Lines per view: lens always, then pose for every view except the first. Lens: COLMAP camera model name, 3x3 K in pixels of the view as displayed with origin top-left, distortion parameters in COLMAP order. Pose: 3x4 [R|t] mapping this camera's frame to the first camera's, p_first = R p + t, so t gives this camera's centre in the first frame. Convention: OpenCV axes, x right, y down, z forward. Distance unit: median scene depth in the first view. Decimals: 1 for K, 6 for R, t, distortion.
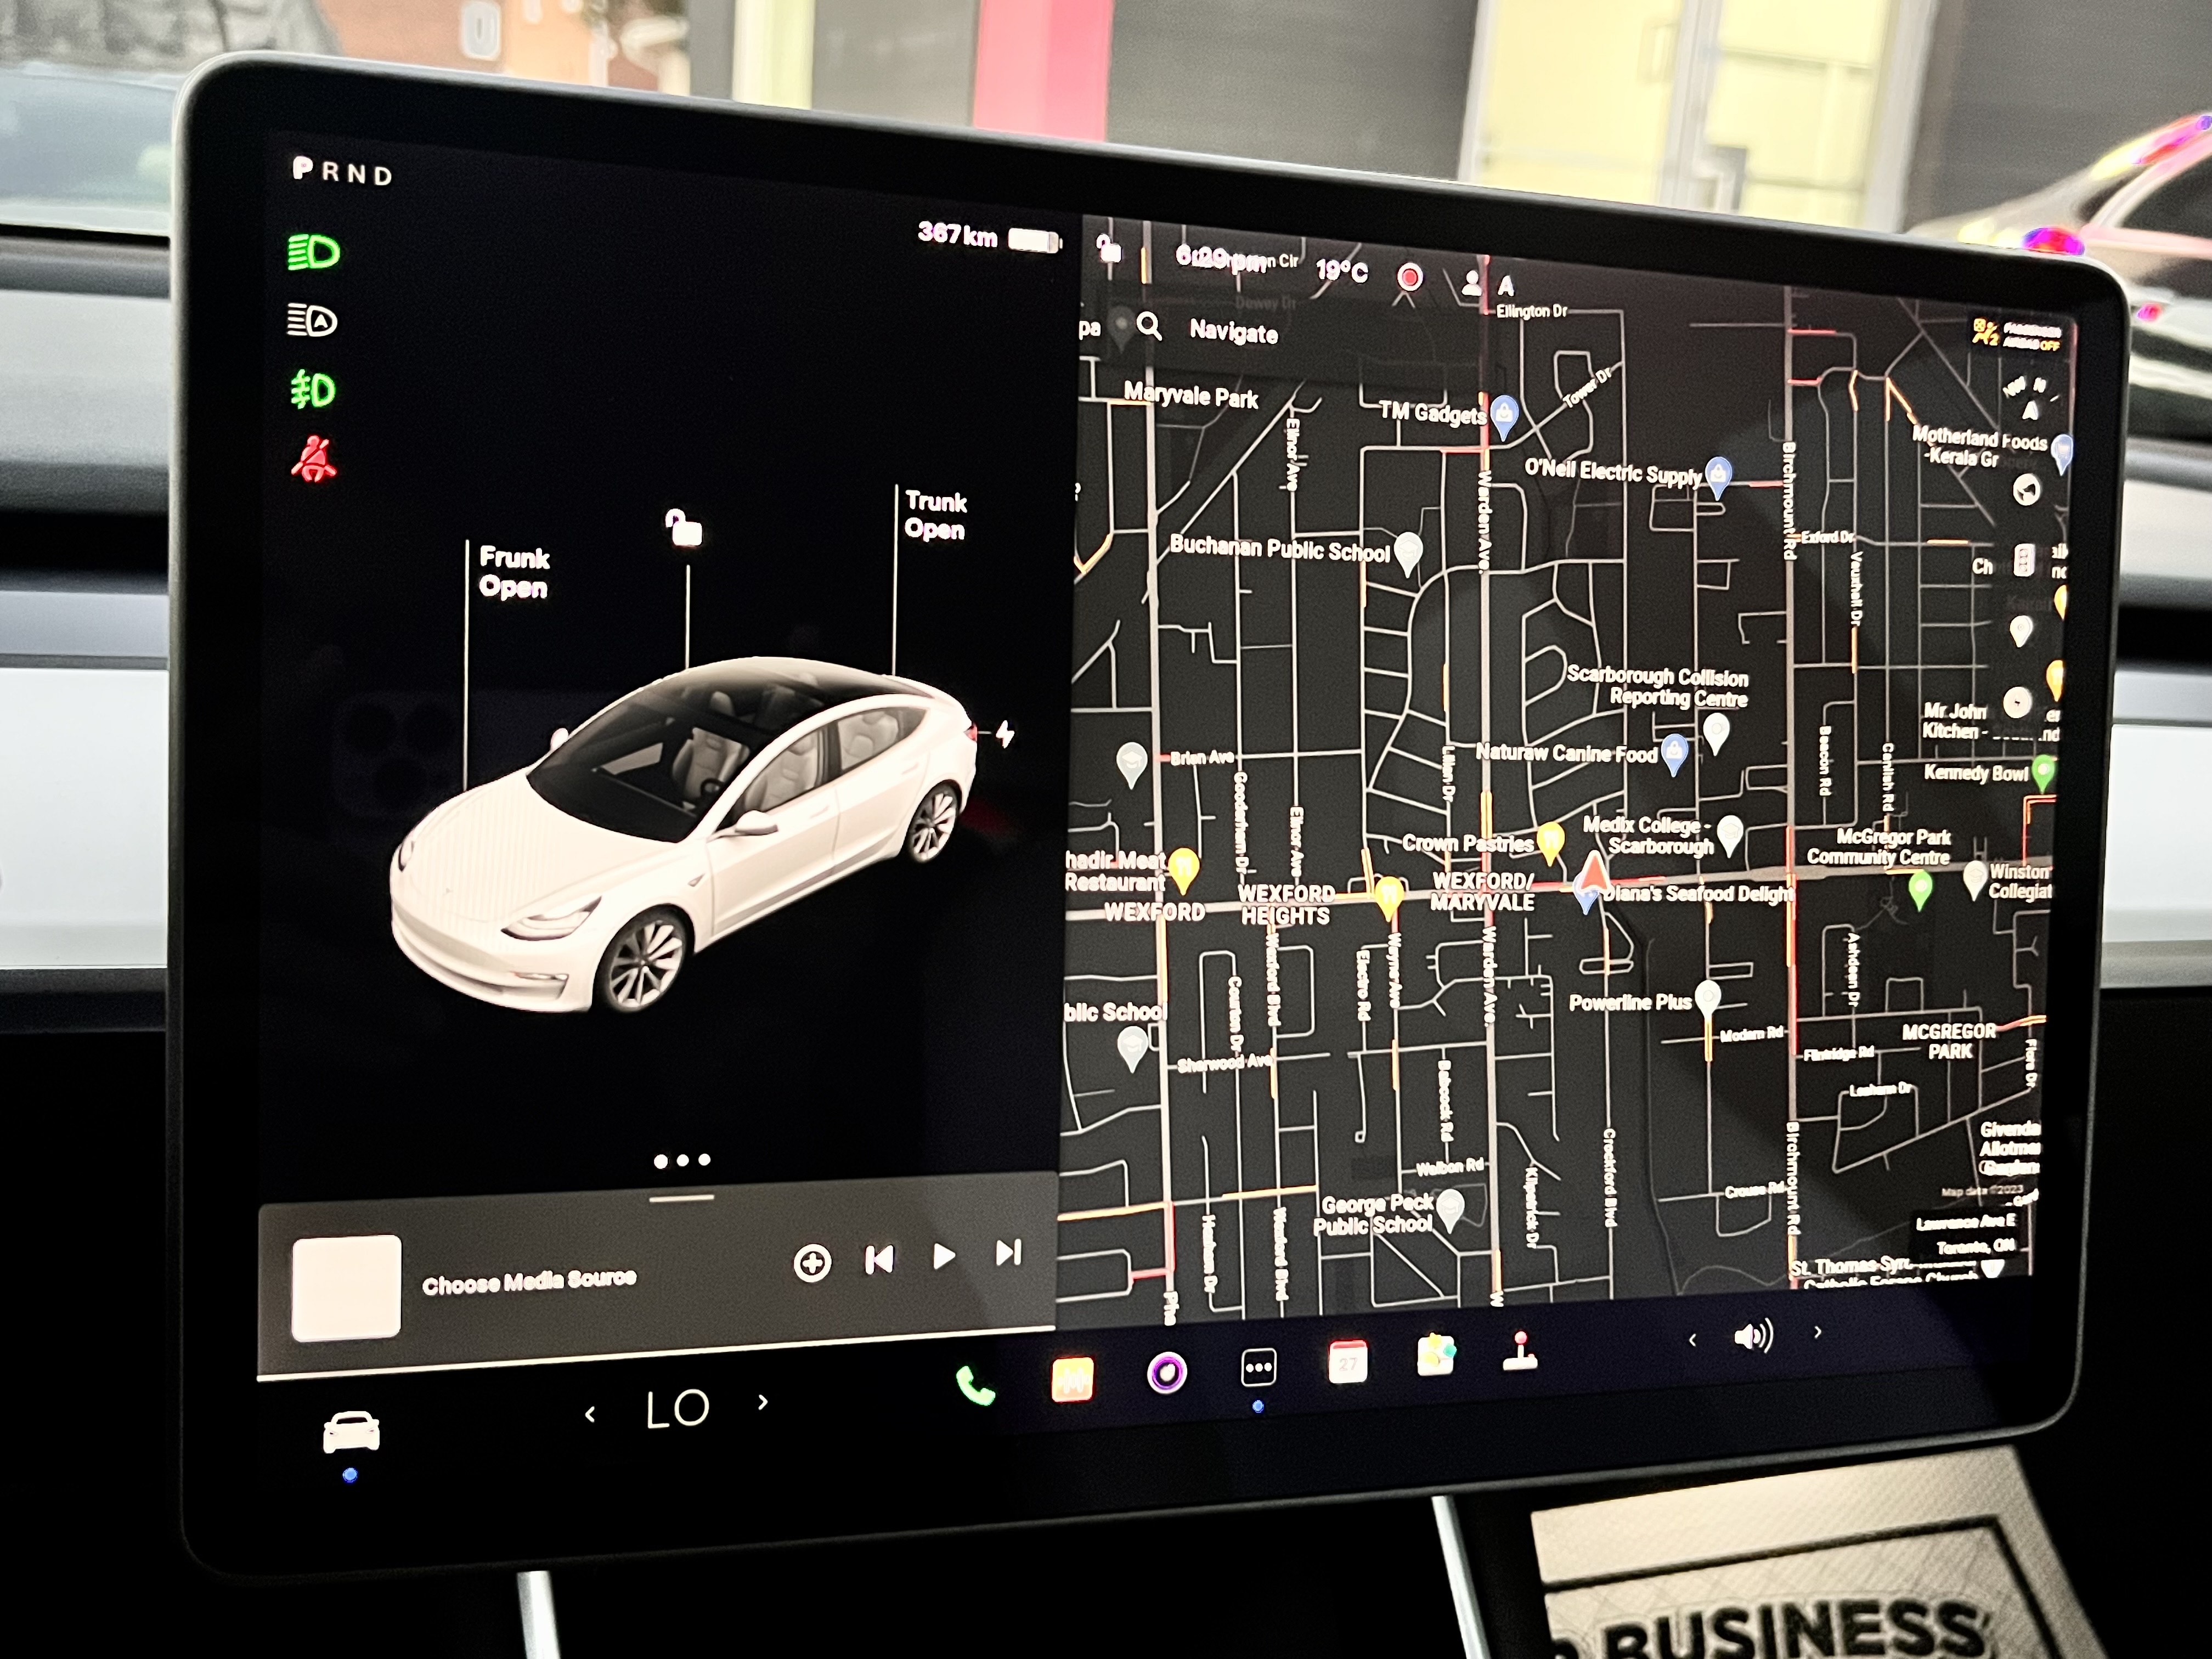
lens RADIAL K [[2144.7, 0, 1106.0], [0, 2144.7, 829.5], [0, 0, 1]] dist [0.128132, -0.288077]
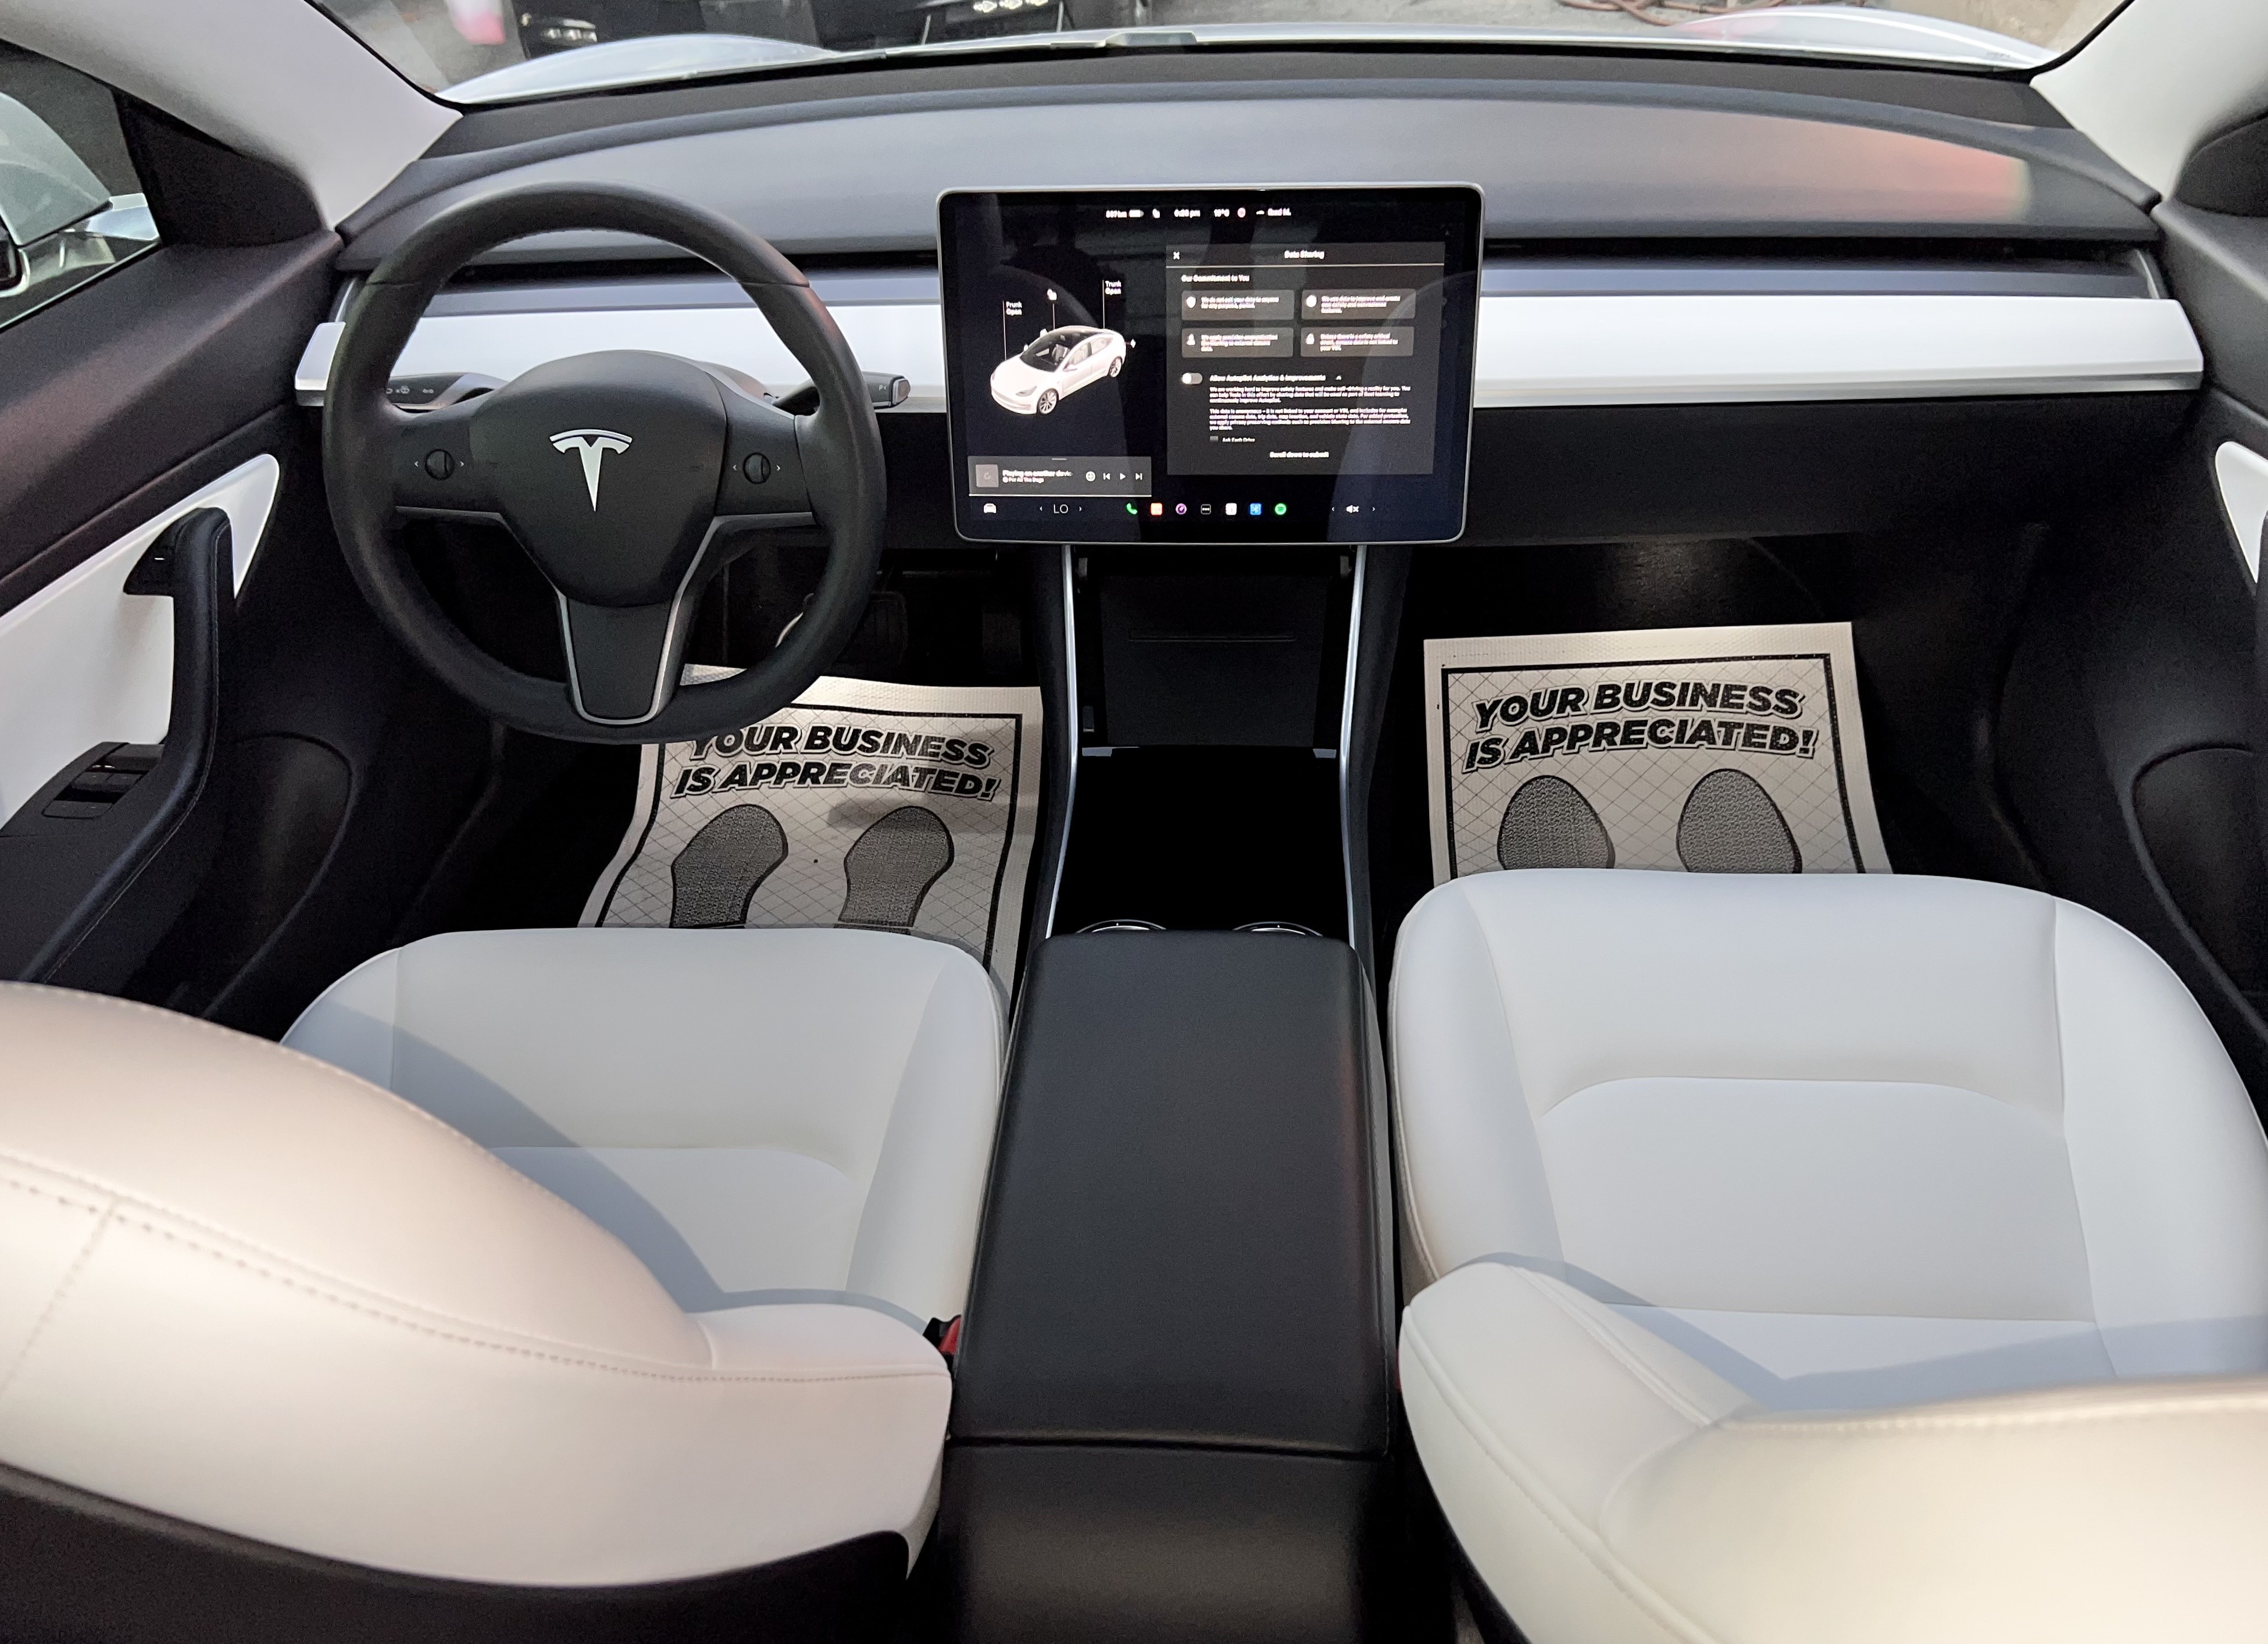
lens RADIAL K [[1800.8, 0, 1104.3], [0, 1800.8, 816.0], [0, 0, 1]] dist [0.035447, -0.005170]
pose [[0.920925, 0.104947, -0.375343, 1.233287], [0.026170, 0.944239, 0.328220, -0.313288], [0.388859, -0.312089, 0.866827, -2.154619]]
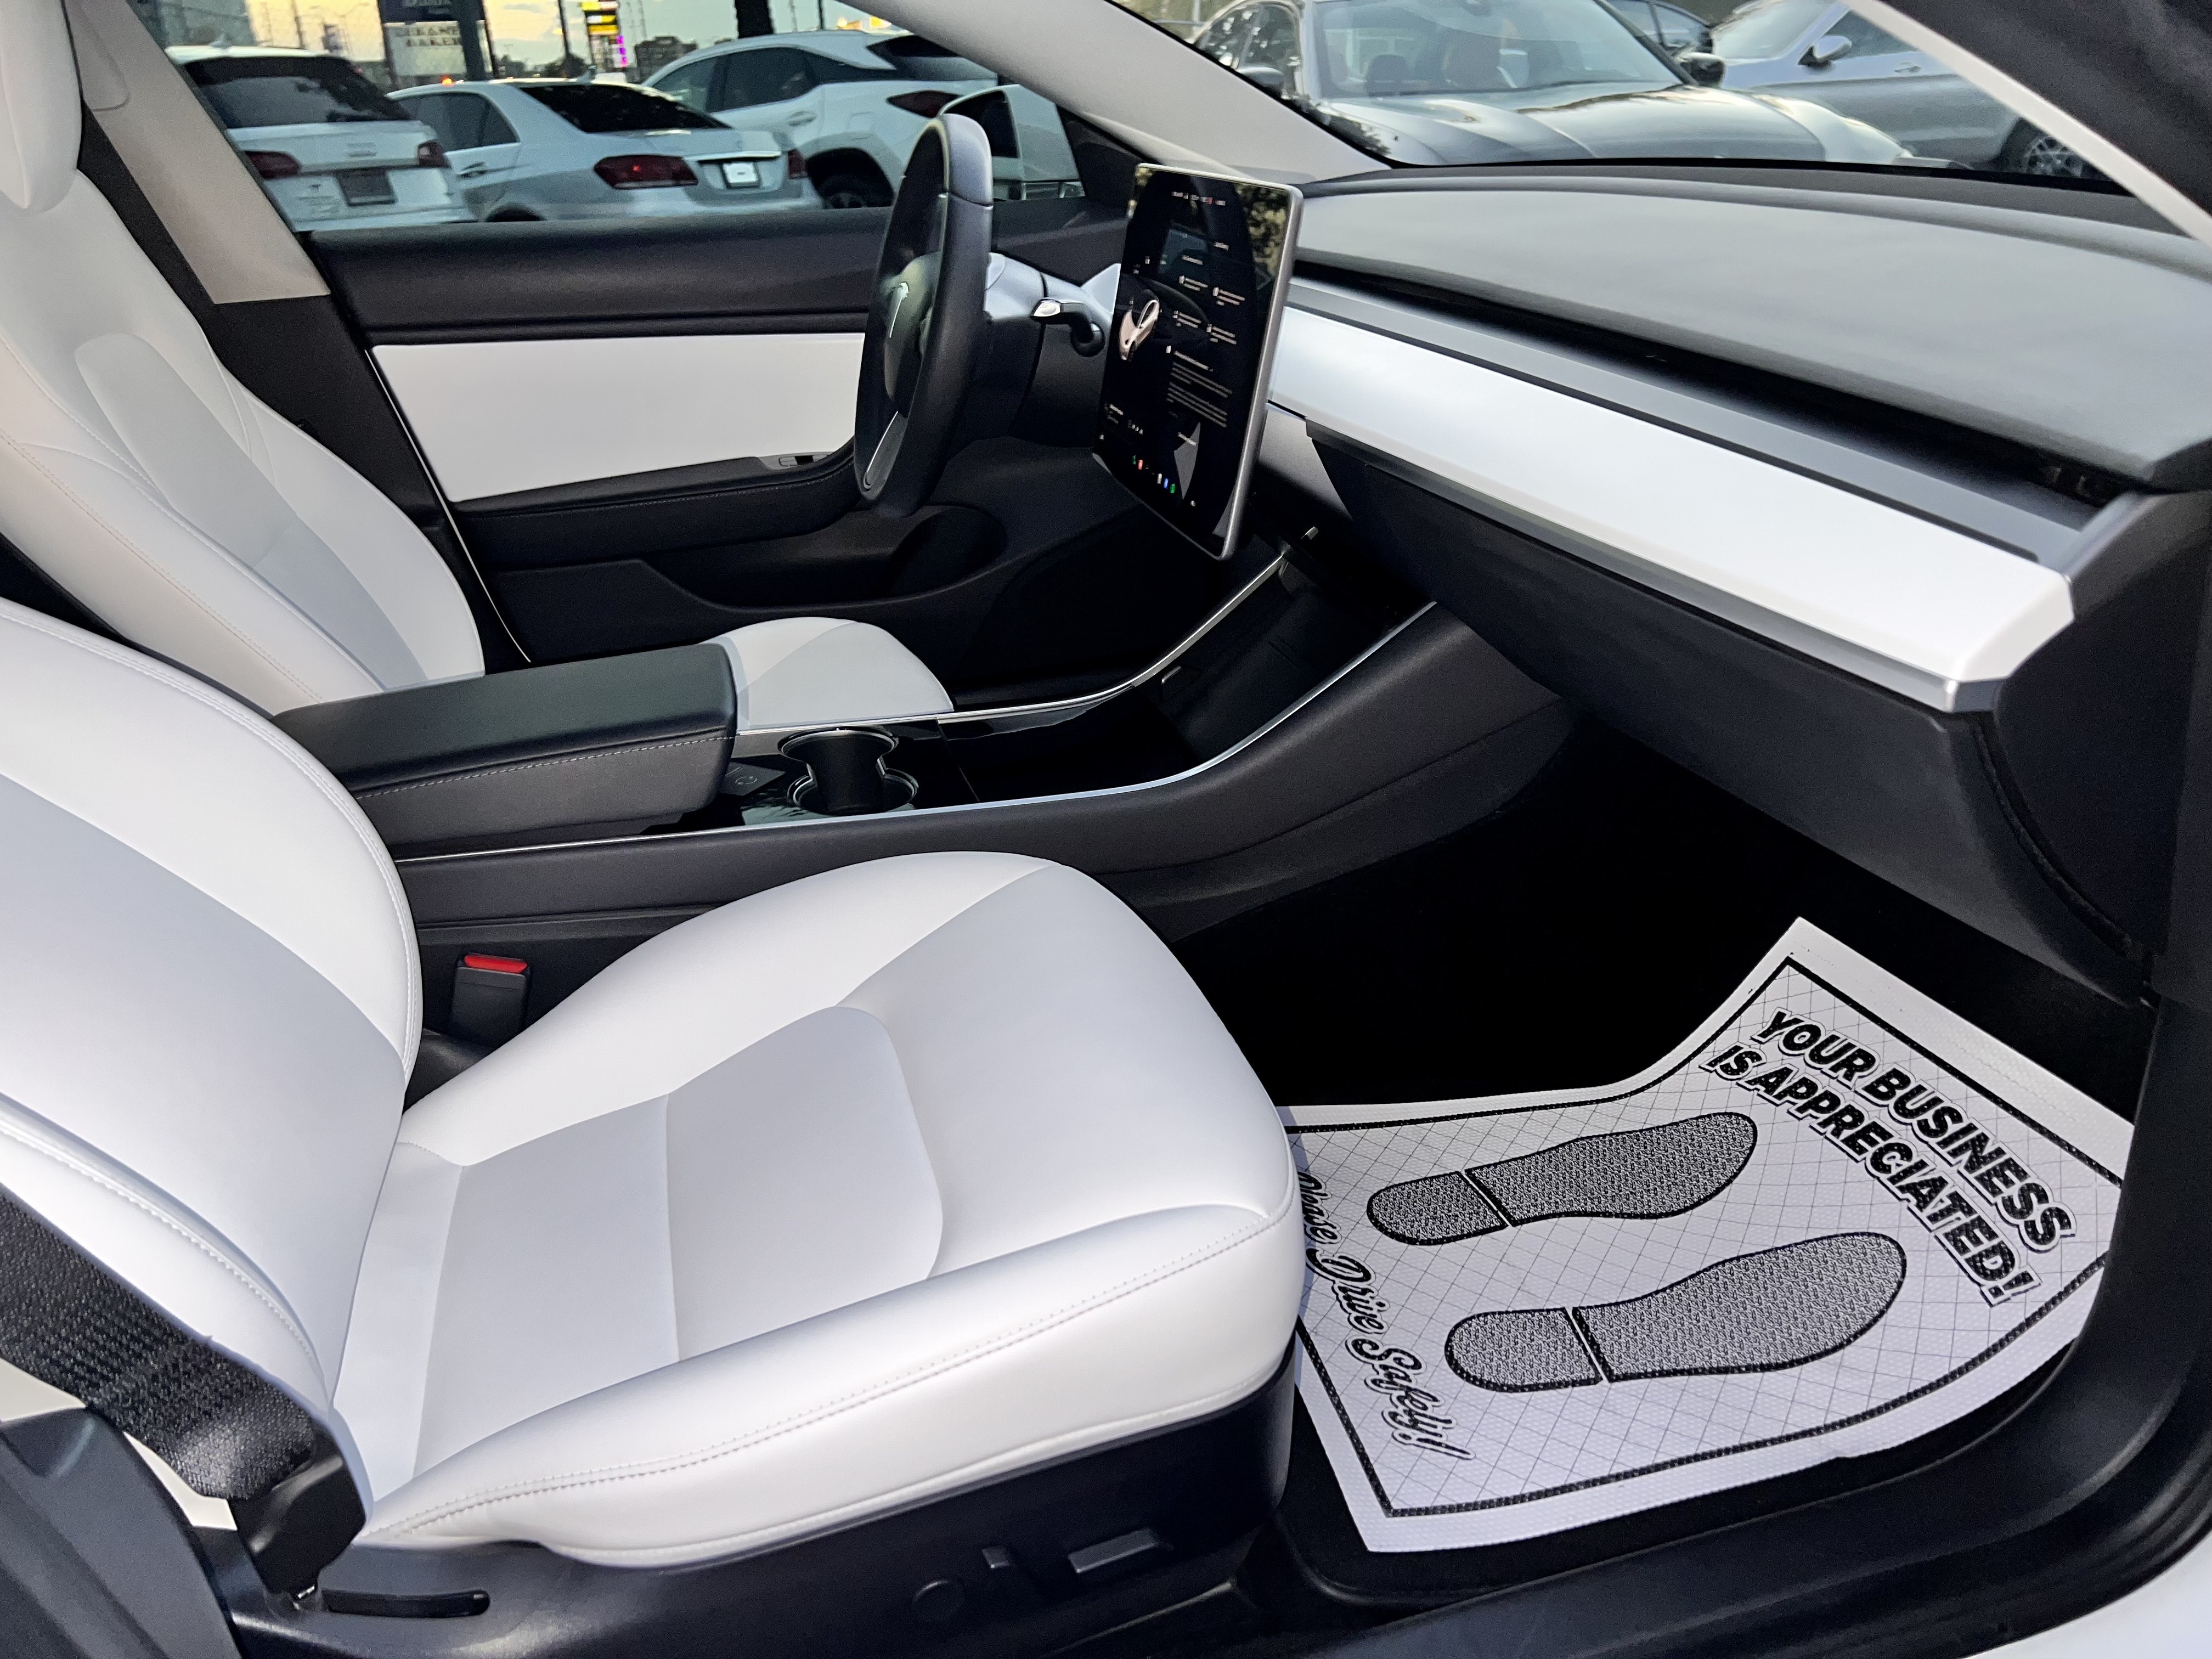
lens RADIAL K [[1709.5, 0, 1106.0], [0, 1709.5, 829.5], [0, 0, 1]] dist [-0.026767, 0.060813]
pose [[-0.045110, 0.330732, -0.942646, 3.545939], [-0.204547, 0.920557, 0.332770, -0.203836], [0.977817, 0.207826, 0.026124, 1.015894]]
